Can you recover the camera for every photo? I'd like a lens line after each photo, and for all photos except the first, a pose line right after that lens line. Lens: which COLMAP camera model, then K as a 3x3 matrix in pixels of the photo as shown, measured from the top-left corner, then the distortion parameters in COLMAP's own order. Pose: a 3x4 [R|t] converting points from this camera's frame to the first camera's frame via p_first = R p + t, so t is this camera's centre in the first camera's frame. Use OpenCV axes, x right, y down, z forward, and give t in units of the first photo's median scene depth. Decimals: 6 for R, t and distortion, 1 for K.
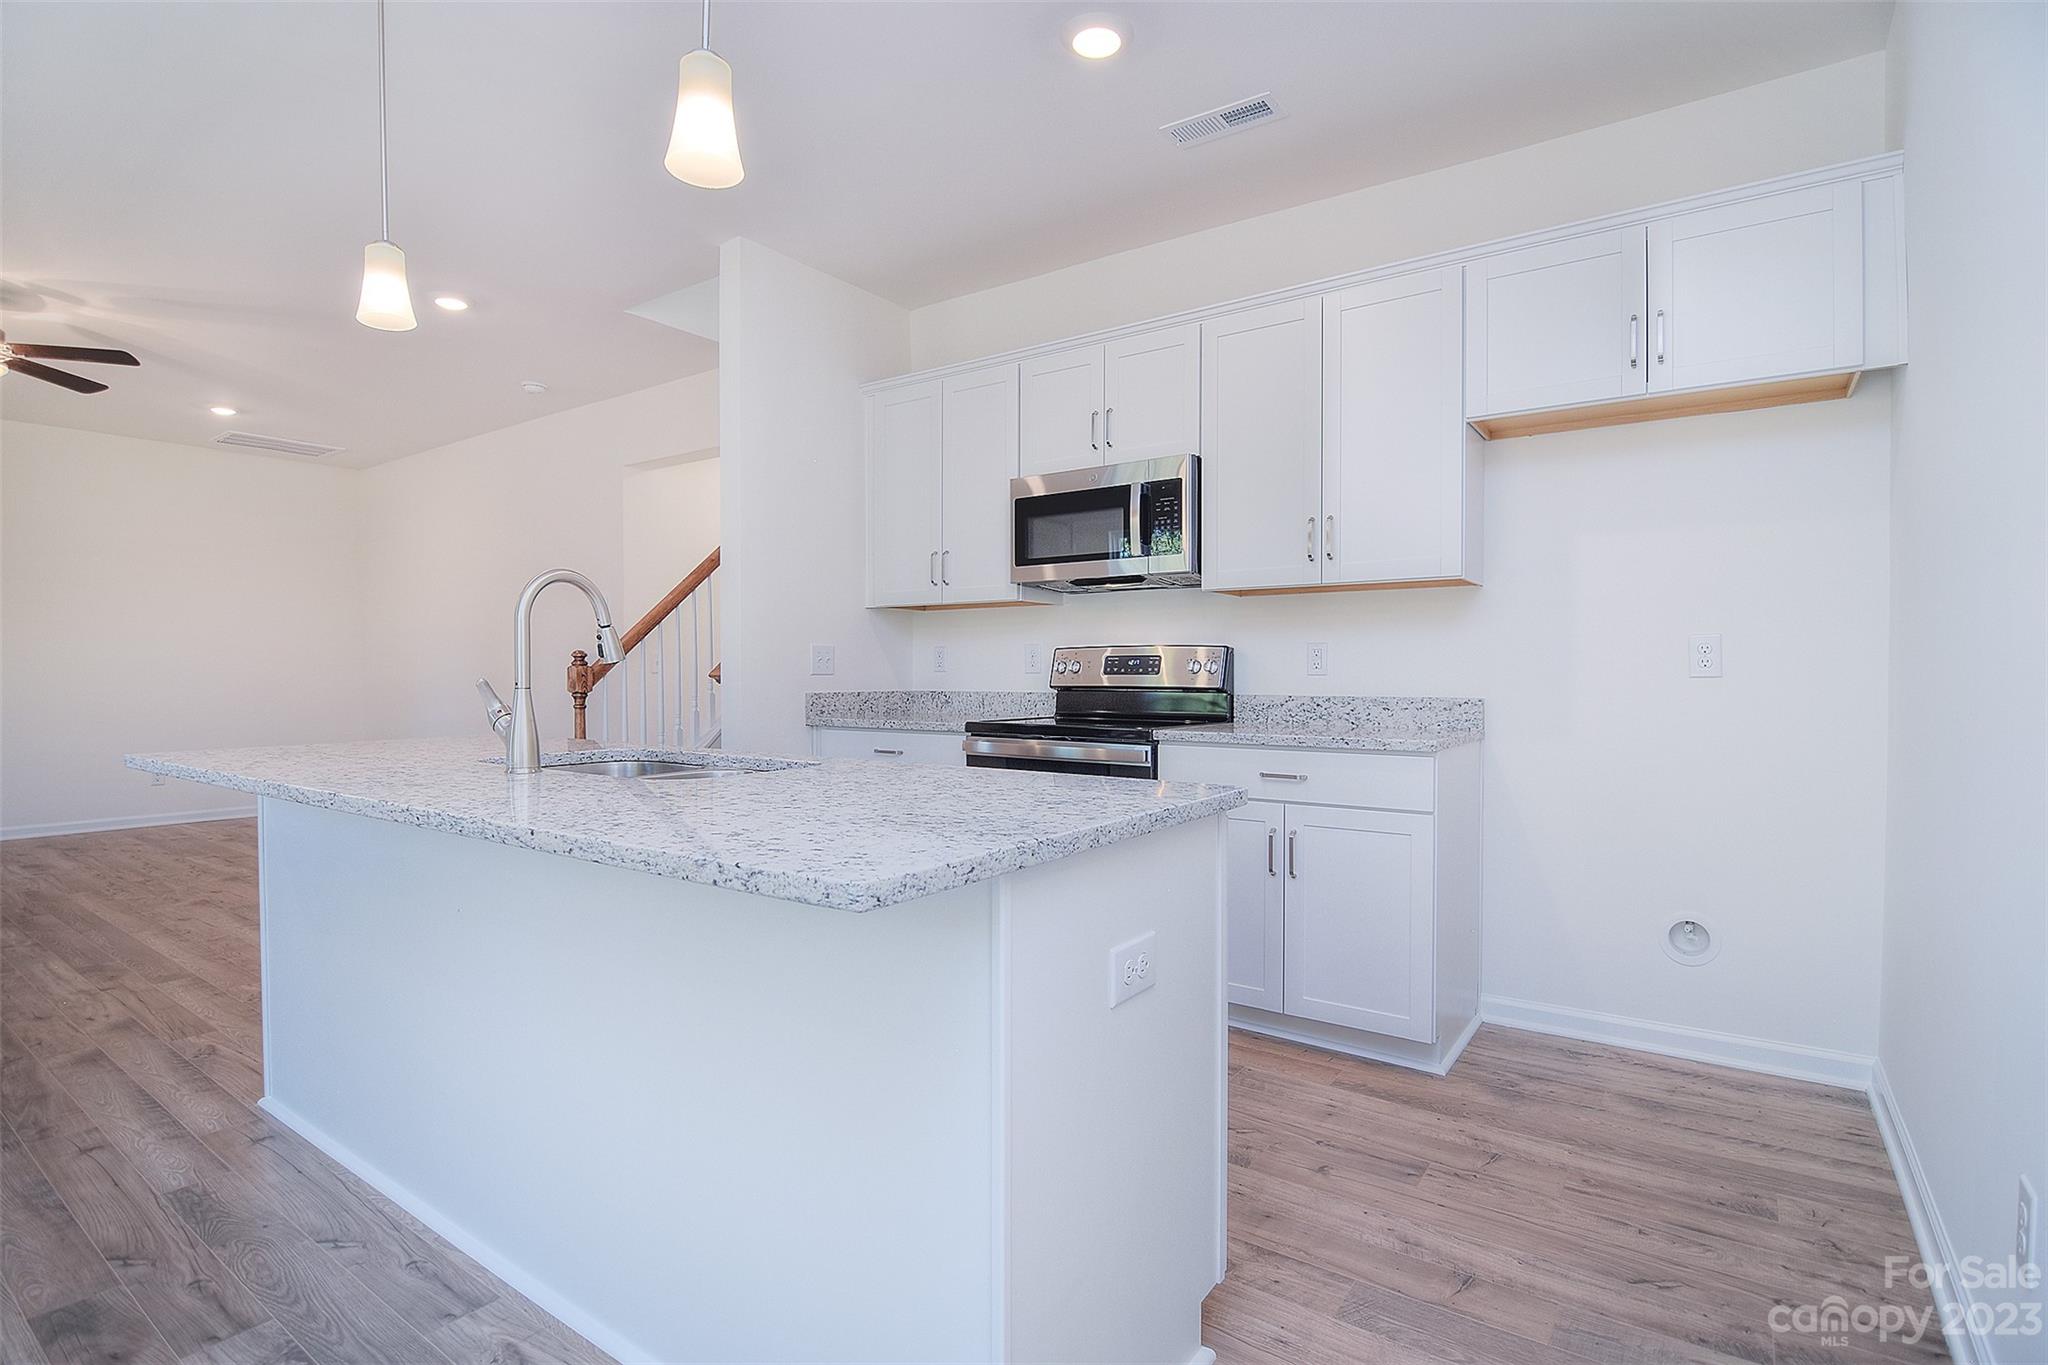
lens RADIAL K [[996.6, 0, 1018.4], [0, 996.6, 673.6], [0, 0, 1]] dist [-0.004326, -0.001417]
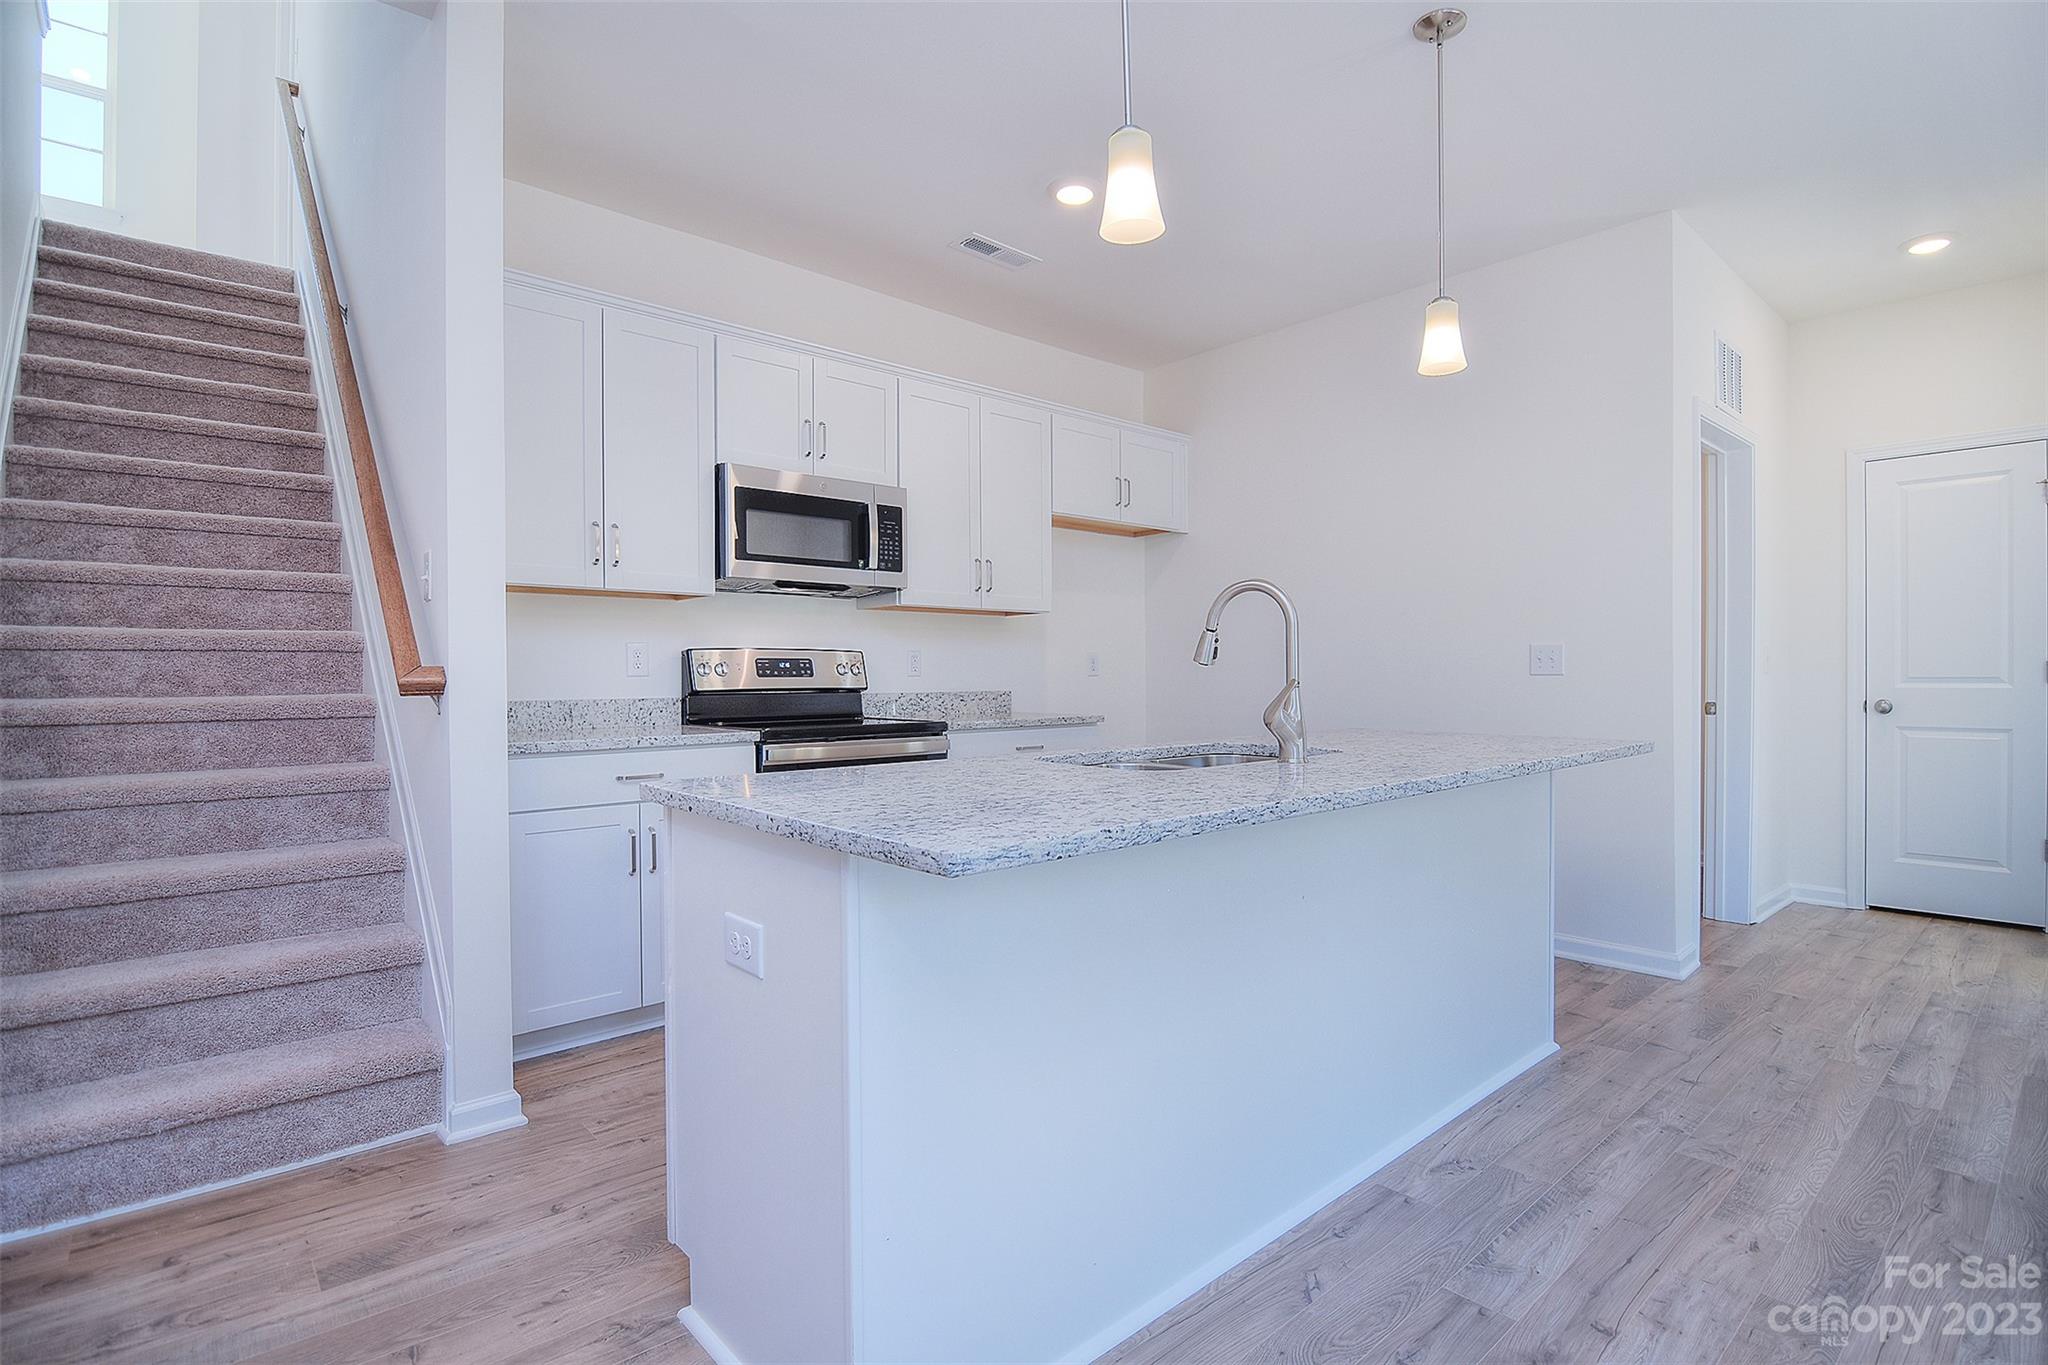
lens RADIAL K [[996.6, 0, 1013.3], [0, 996.6, 685.6], [0, 0, 1]] dist [-0.004326, -0.001417]
pose [[0.211242, -0.010507, 0.977377, -0.884113], [0.008632, 0.999923, 0.008884, 0.002901], [-0.977396, 0.006560, 0.211316, 0.577711]]
